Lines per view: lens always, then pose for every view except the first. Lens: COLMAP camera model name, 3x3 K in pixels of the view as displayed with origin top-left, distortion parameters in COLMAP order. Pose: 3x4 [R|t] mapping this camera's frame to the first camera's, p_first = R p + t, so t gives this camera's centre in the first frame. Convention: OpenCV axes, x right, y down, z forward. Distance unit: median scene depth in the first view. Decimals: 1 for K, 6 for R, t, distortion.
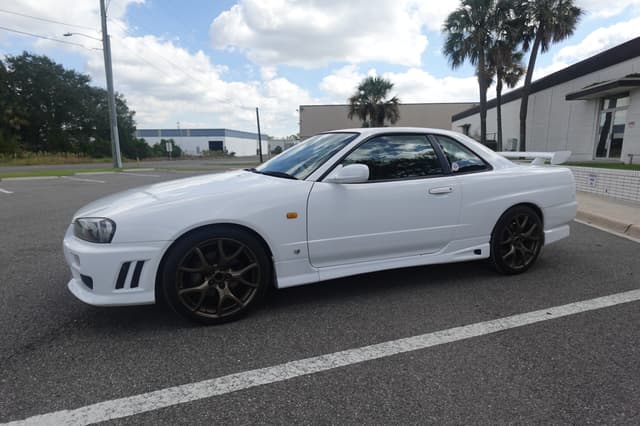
lens RADIAL K [[360.4, 0, 321.6], [0, 360.4, 212.6], [0, 0, 1]] dist [-0.000386, 0.001522]
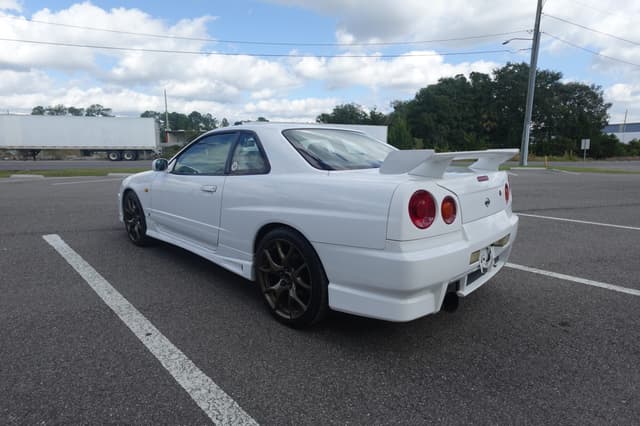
lens RADIAL K [[360.4, 0, 320.9], [0, 360.4, 218.0], [0, 0, 1]] dist [-0.000386, 0.001522]
pose [[0.383475, 0.171795, -0.907432, 0.229807], [-0.154431, 0.980641, 0.120394, -0.025143], [0.910548, 0.093968, 0.402581, 0.149530]]
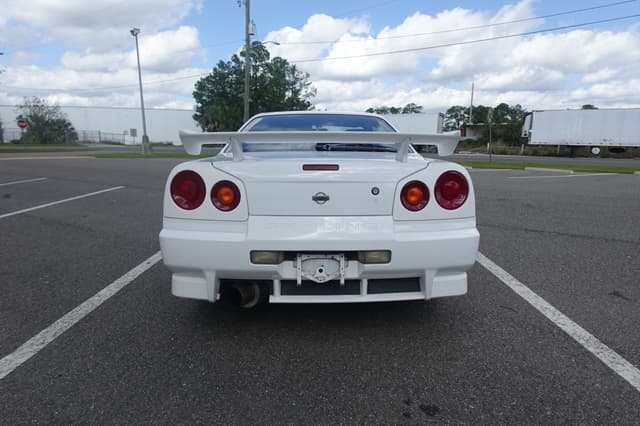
lens RADIAL K [[360.4, 0, 322.5], [0, 360.4, 217.6], [0, 0, 1]] dist [-0.000386, 0.001522]
pose [[-0.381128, 0.184950, -0.905834, 0.226577], [-0.161366, 0.951438, 0.262156, -0.045367], [0.910331, 0.246086, -0.332775, 0.289428]]
